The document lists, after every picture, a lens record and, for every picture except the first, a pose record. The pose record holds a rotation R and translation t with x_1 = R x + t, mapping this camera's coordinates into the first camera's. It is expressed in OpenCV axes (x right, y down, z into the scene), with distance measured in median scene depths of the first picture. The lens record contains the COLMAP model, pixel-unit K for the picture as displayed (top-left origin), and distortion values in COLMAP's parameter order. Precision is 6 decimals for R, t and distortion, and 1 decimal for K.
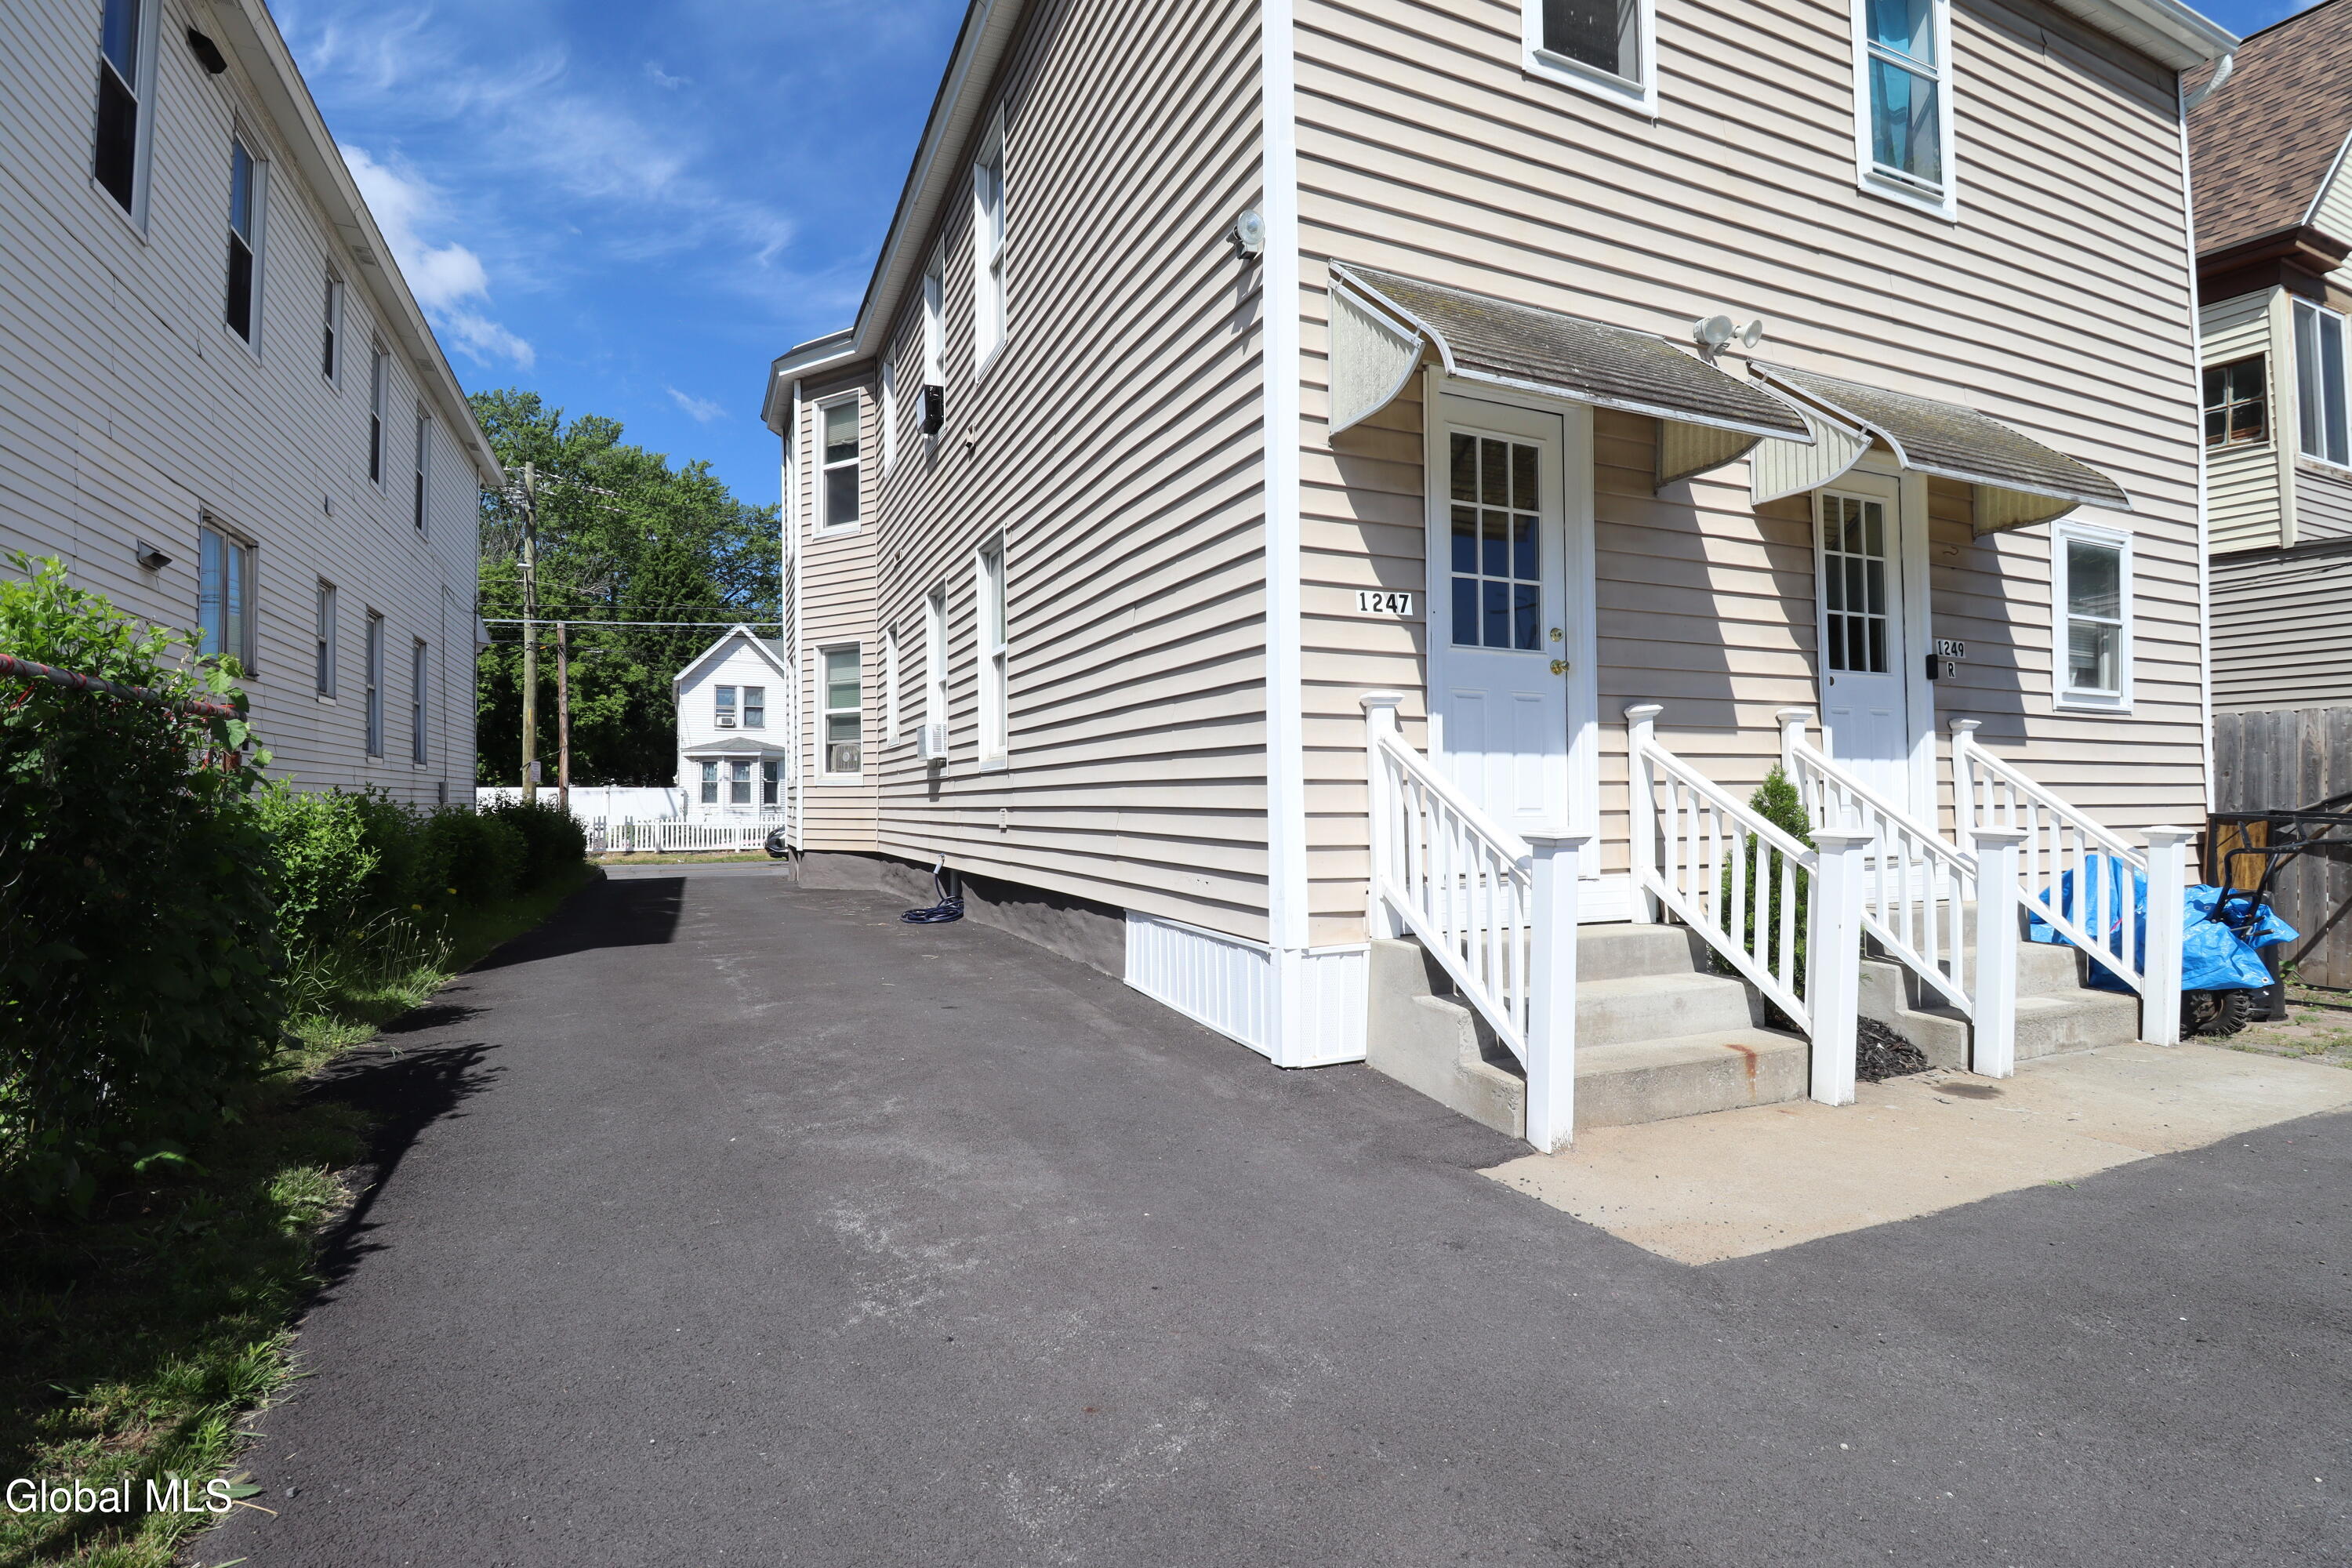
lens RADIAL K [[1086.1, 0, 1178.3], [0, 1086.1, 789.1], [0, 0, 1]] dist [0.002121, -0.014473]
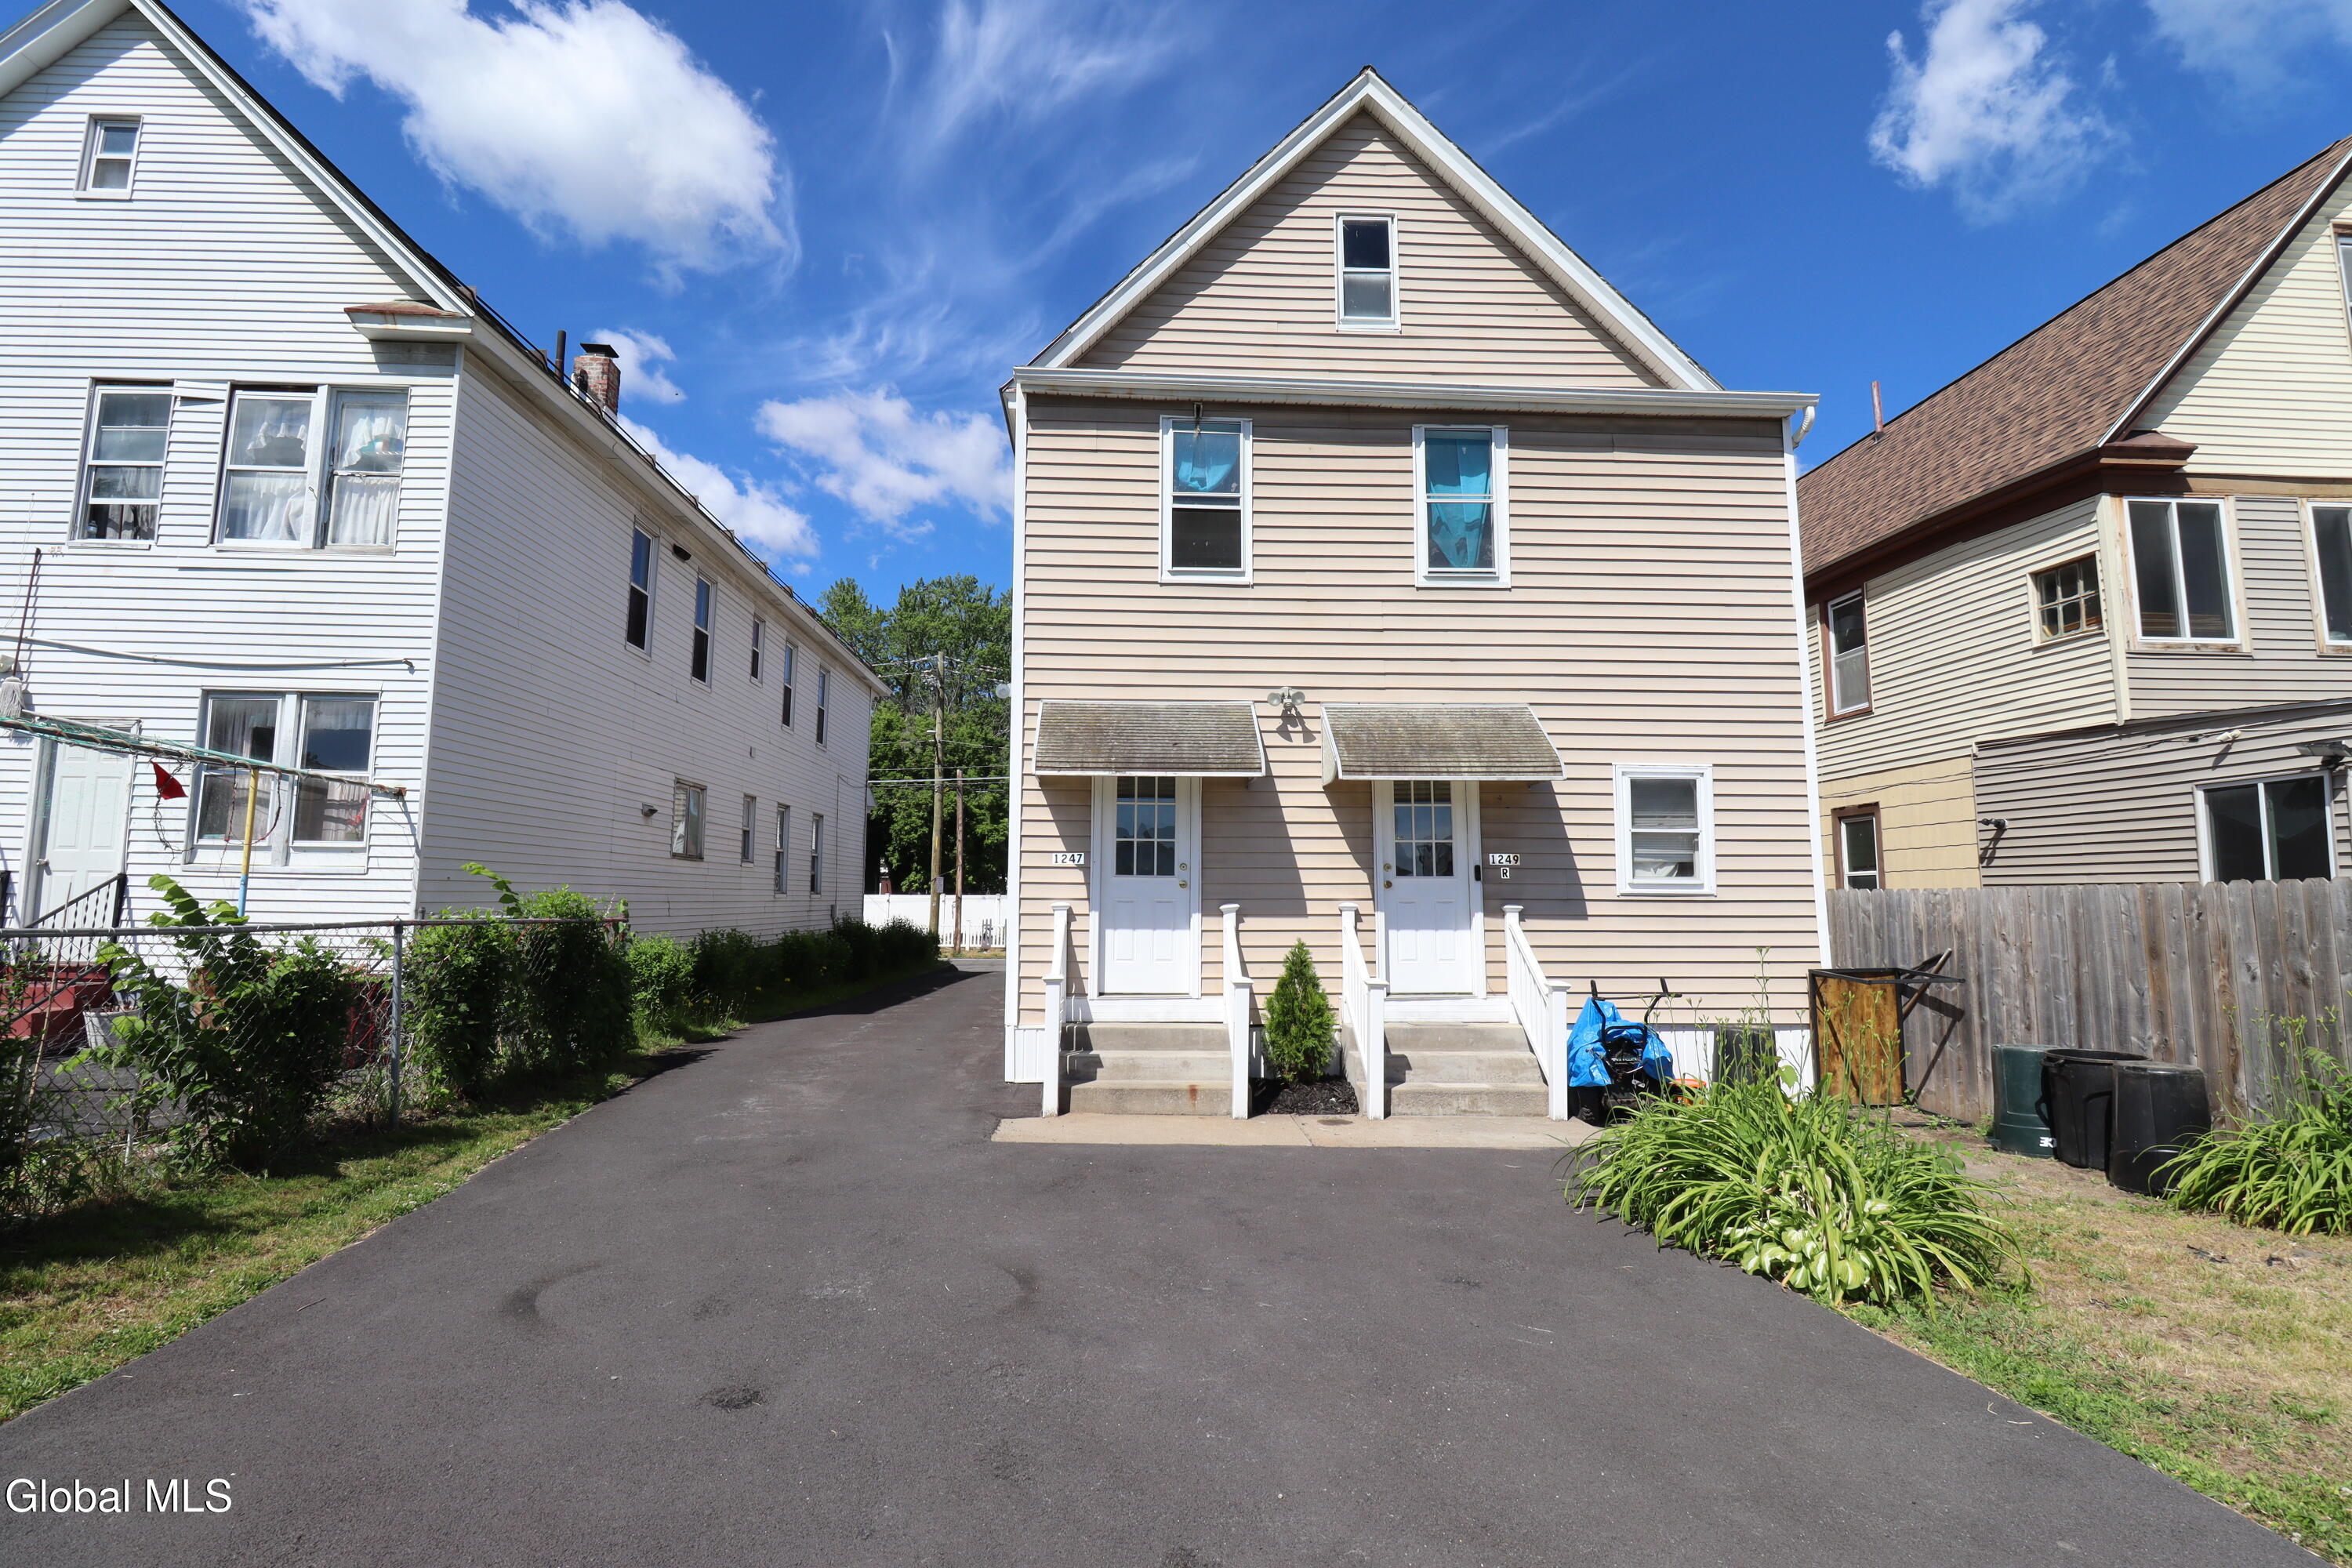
lens RADIAL K [[1086.1, 0, 1178.3], [0, 1086.1, 789.1], [0, 0, 1]] dist [0.002121, -0.014473]
pose [[0.930329, -0.028763, -0.365597, 0.862785], [-0.003616, 0.996152, -0.087573, -0.092698], [0.366709, 0.082793, 0.926644, -0.642186]]
